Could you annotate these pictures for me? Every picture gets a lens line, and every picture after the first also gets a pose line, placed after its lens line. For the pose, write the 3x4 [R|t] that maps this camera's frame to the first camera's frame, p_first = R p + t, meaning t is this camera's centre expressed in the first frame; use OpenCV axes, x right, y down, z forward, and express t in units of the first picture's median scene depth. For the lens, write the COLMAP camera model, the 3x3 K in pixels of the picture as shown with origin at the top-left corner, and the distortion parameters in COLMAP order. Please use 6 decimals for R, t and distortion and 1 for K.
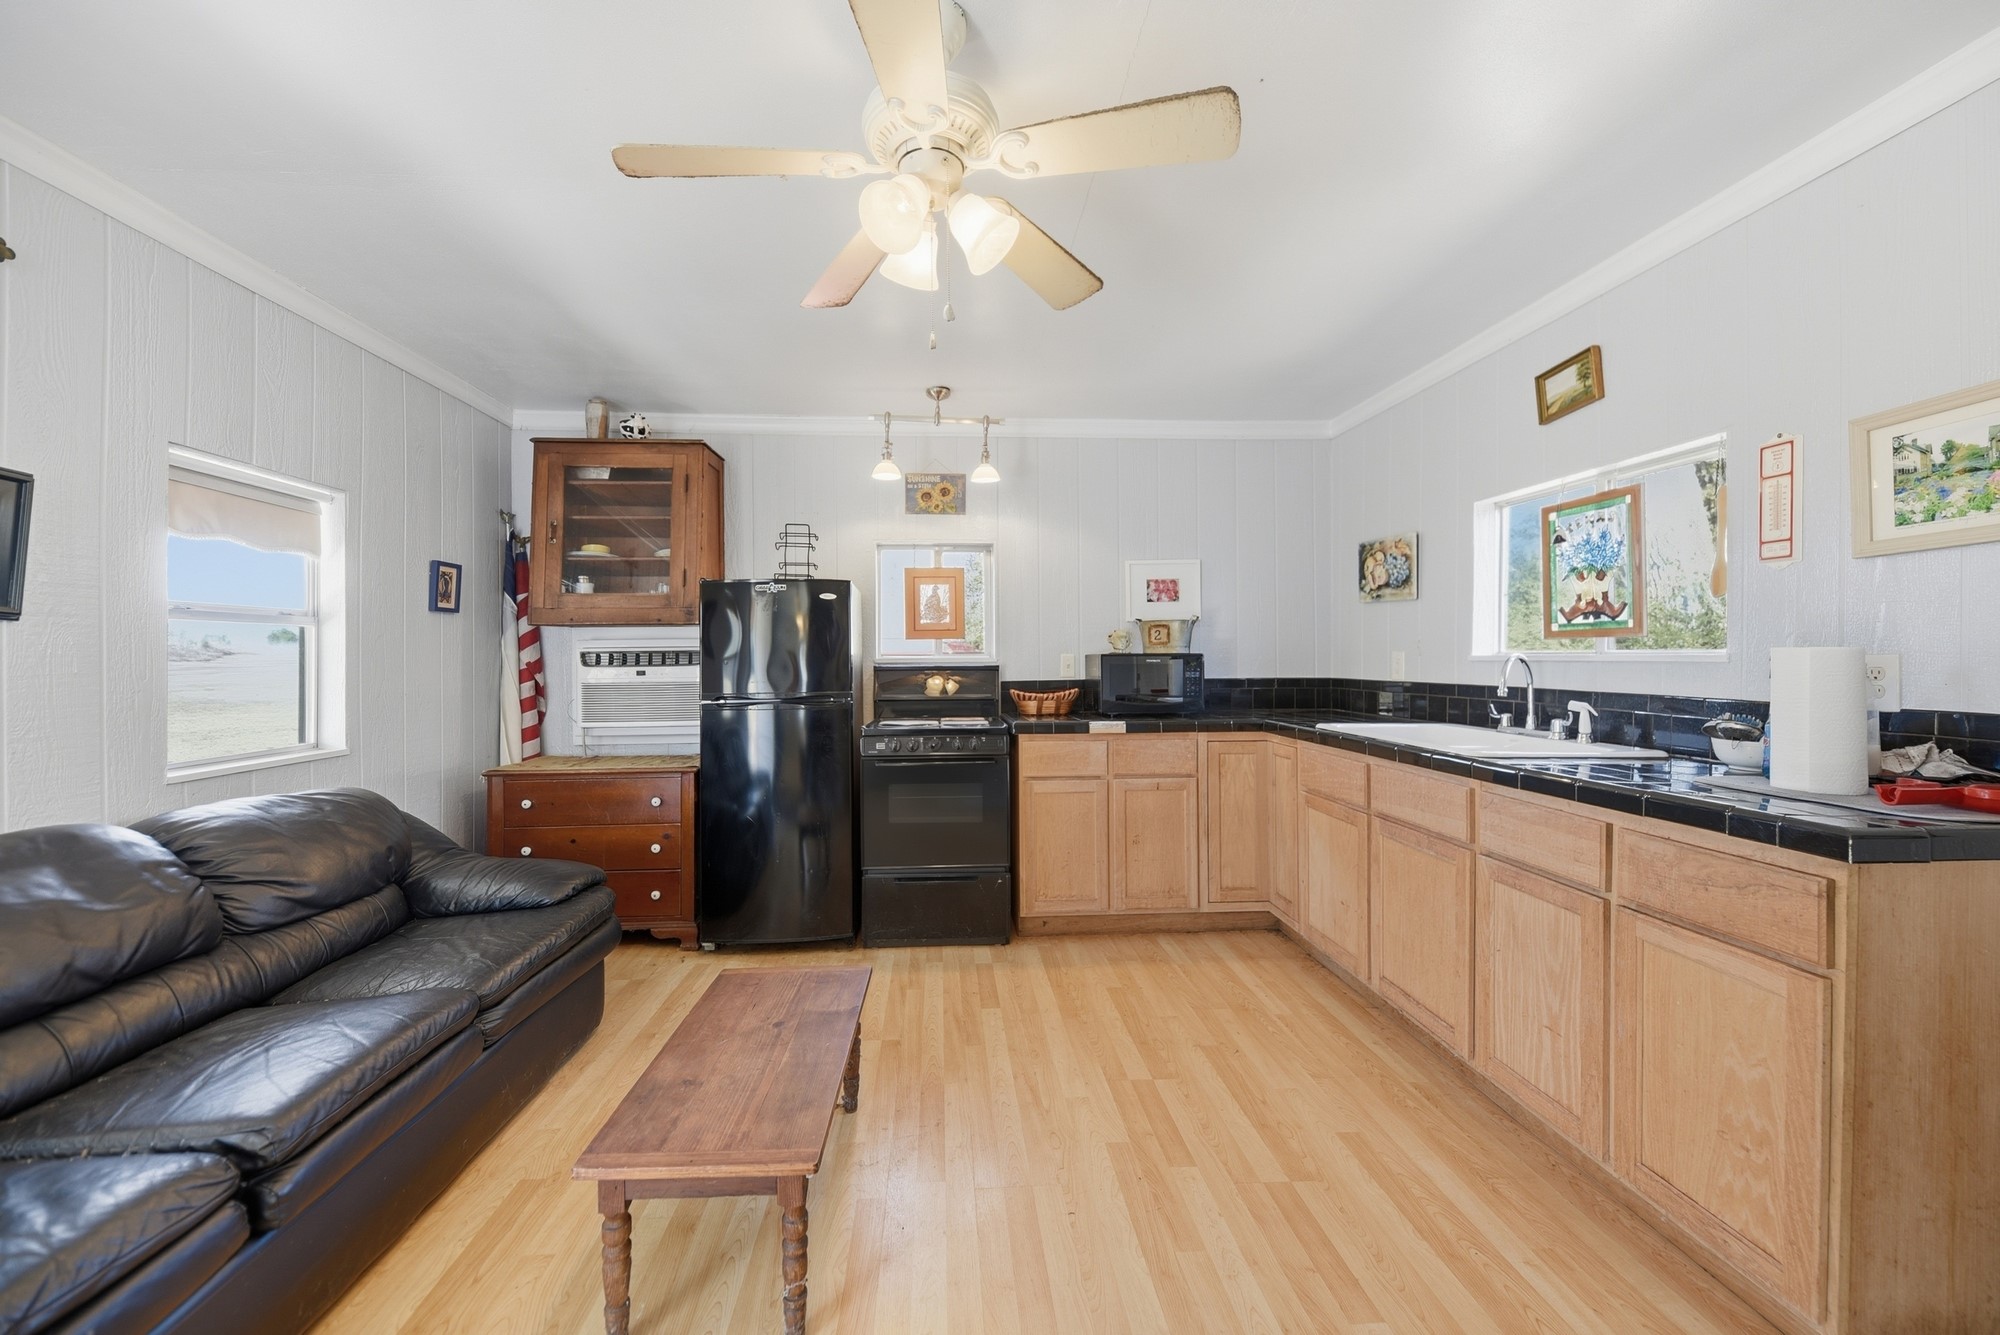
lens RADIAL K [[726.6, 0, 979.7], [0, 726.6, 657.3], [0, 0, 1]] dist [-0.000093, 0.000018]
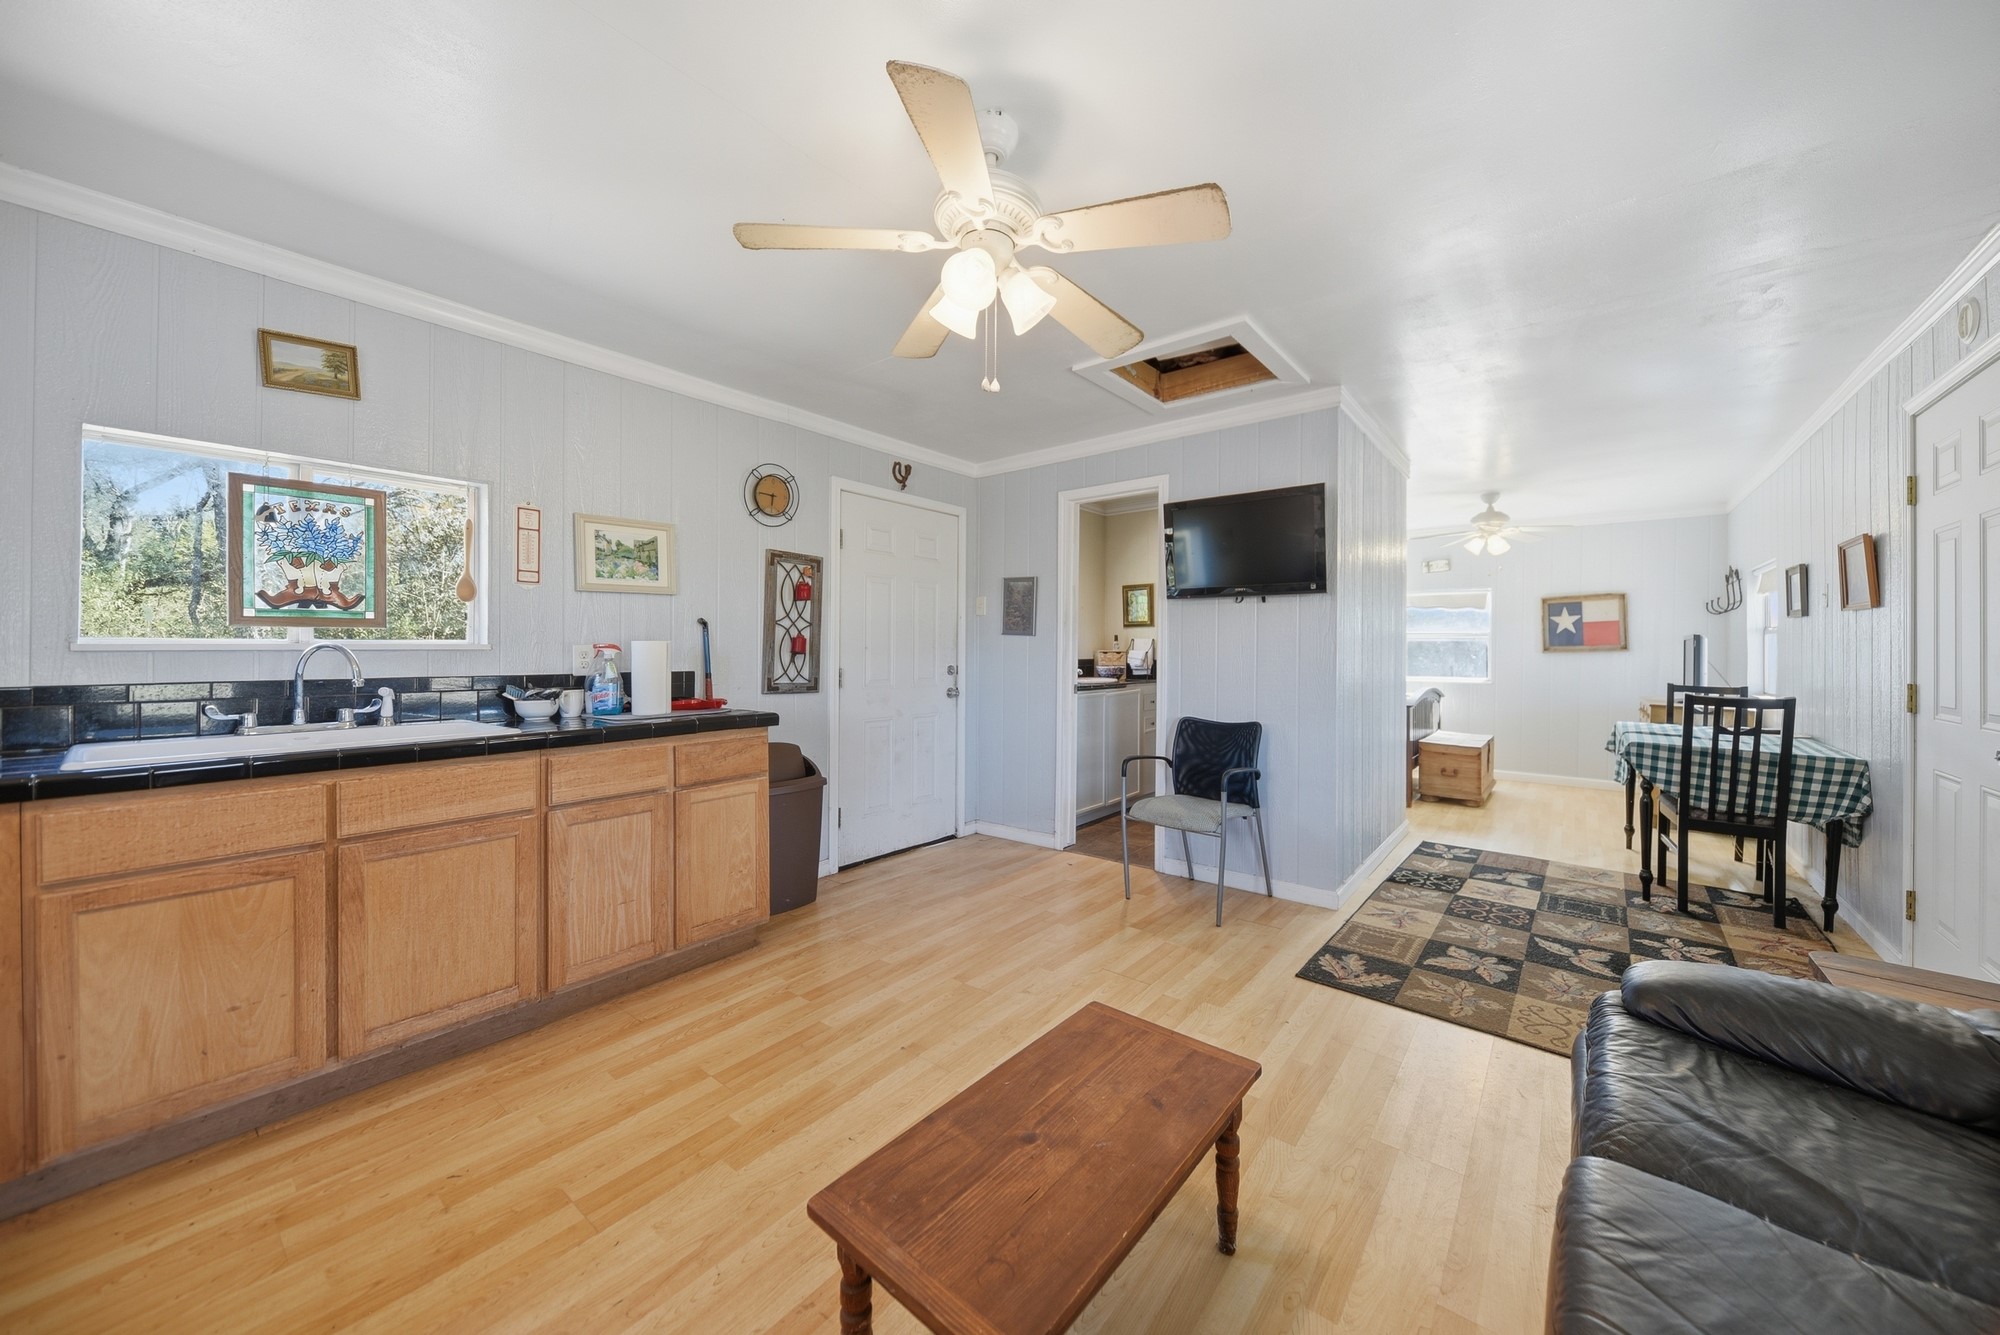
lens RADIAL K [[702.8, 0, 1026.1], [0, 702.8, 651.5], [0, 0, 1]] dist [0.016333, -0.007844]
pose [[-0.753176, -0.003896, 0.657807, -0.505962], [0.000776, 0.999977, 0.006811, 0.001678], [-0.657818, 0.005640, -0.753156, 1.042945]]
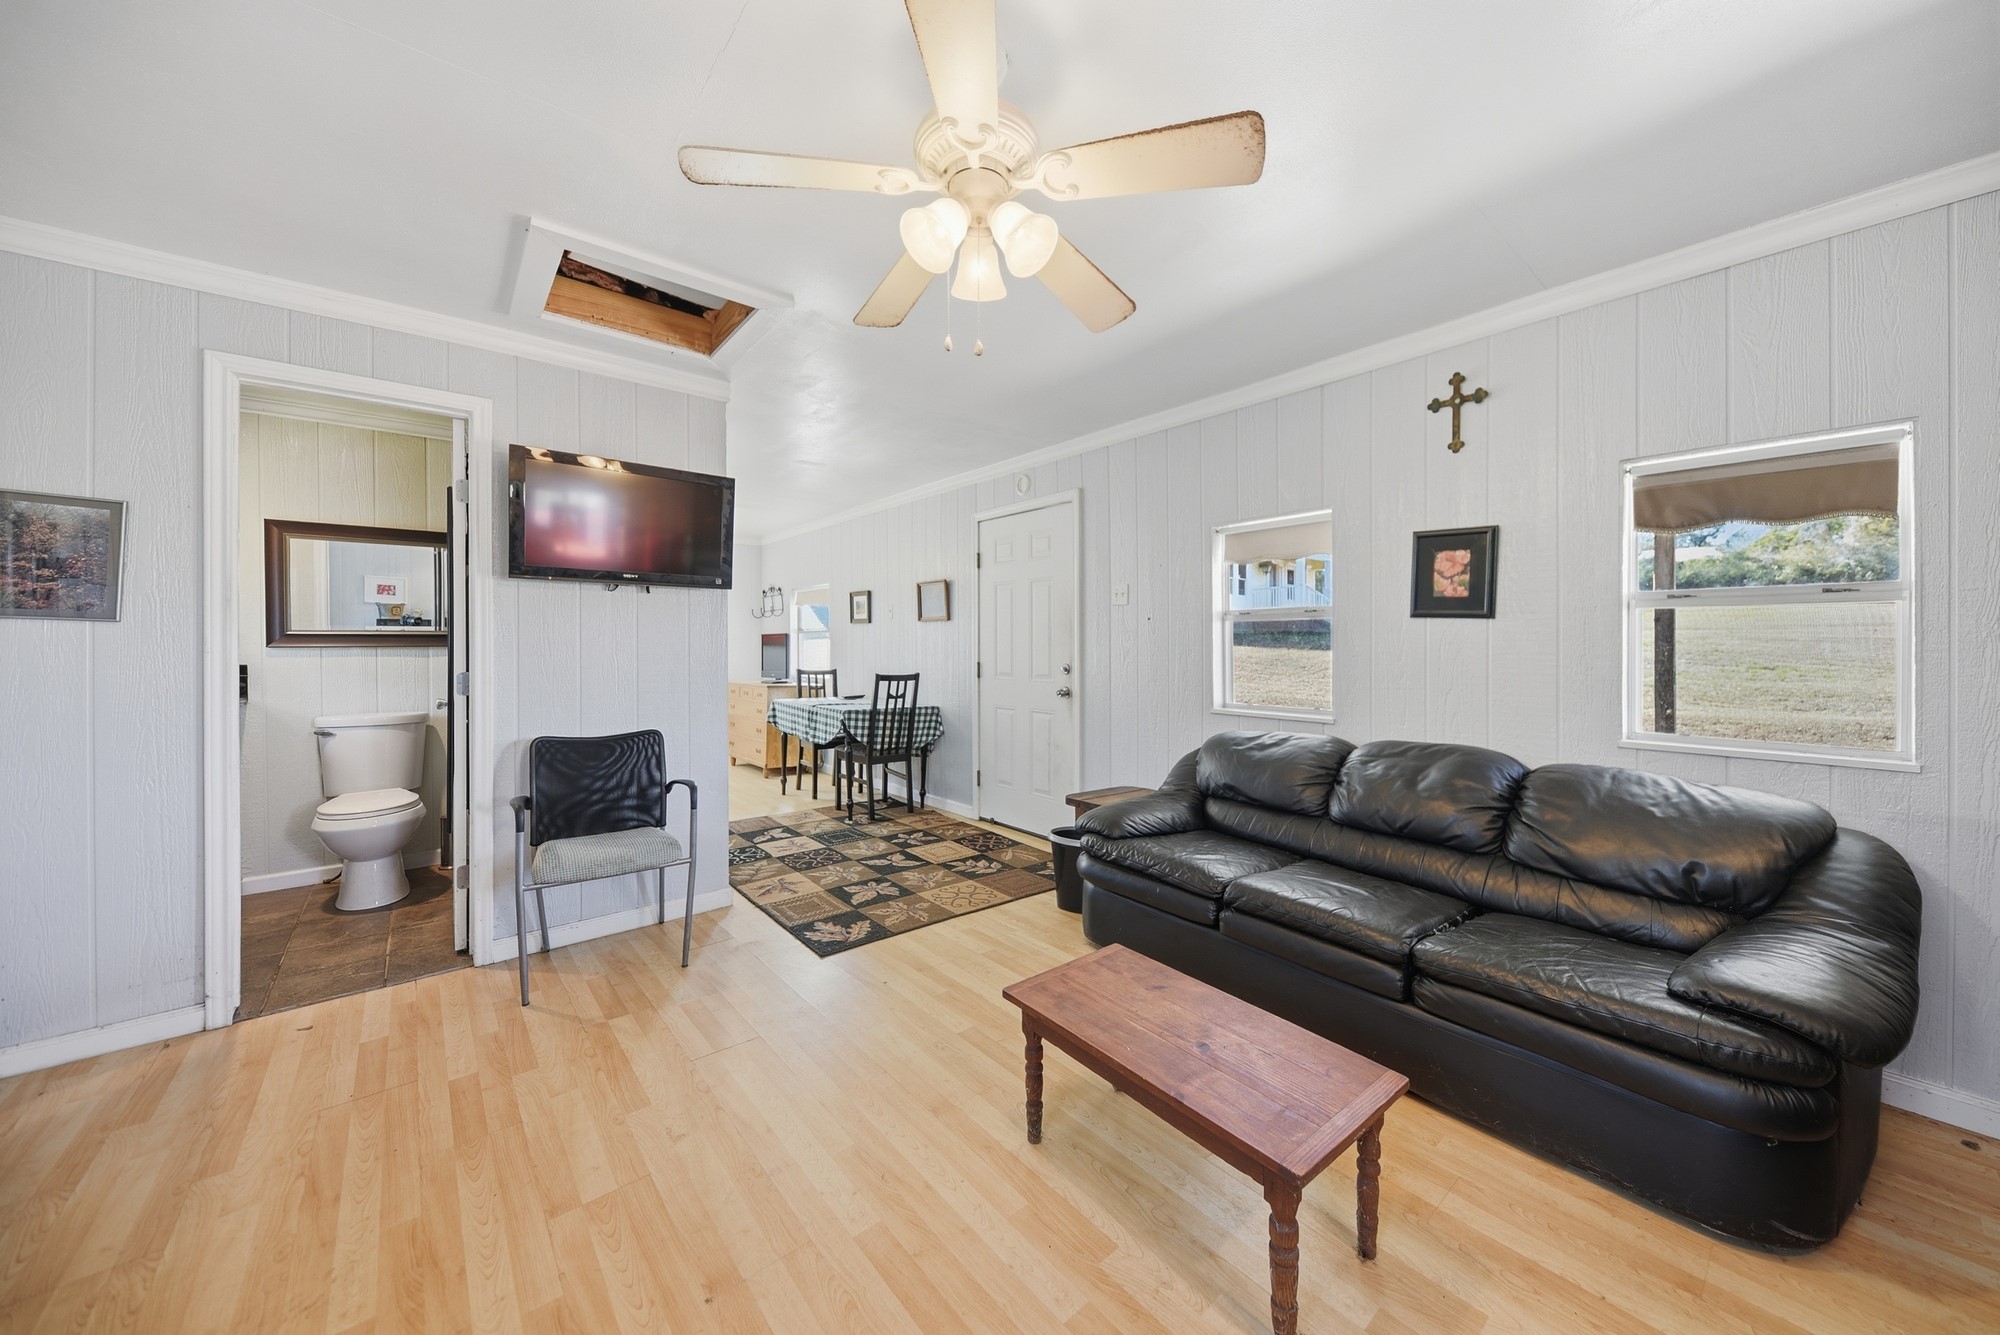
lens RADIAL K [[702.8, 0, 1026.1], [0, 702.8, 651.5], [0, 0, 1]] dist [0.016333, -0.007844]
pose [[-0.793116, 0.009017, -0.609004, 0.292455], [0.000322, 0.999896, 0.014385, -0.000763], [0.609071, 0.011213, -0.793037, 1.054095]]
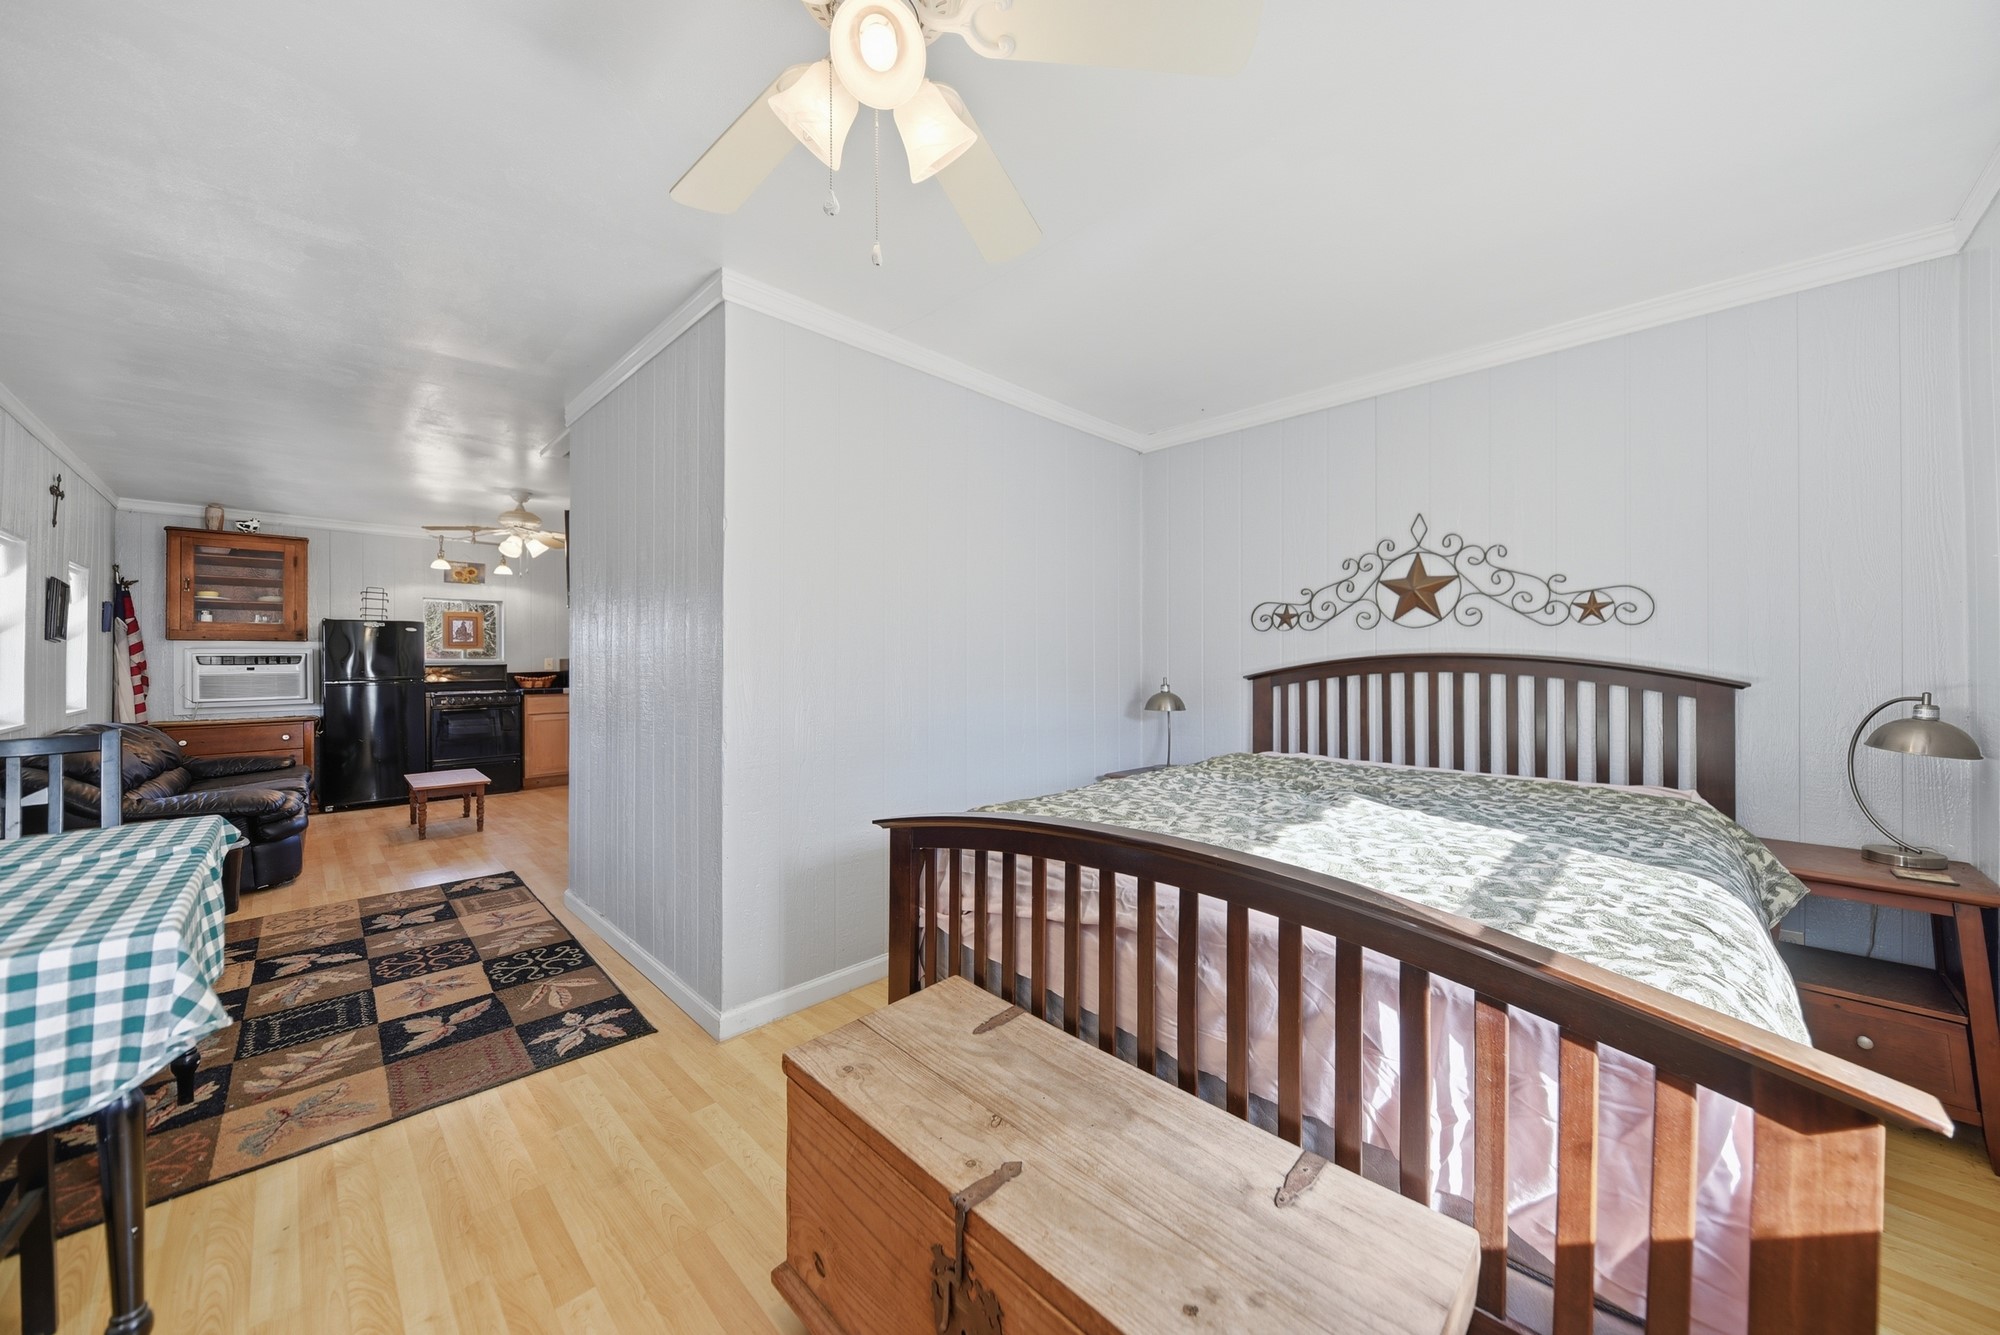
lens RADIAL K [[702.8, 0, 1026.1], [0, 702.8, 651.5], [0, 0, 1]] dist [0.016333, -0.007844]
pose [[0.731984, 0.009923, 0.681250, -0.367775], [0.001911, 0.999860, -0.016617, 0.016699], [-0.681319, 0.013465, 0.731863, -1.999239]]
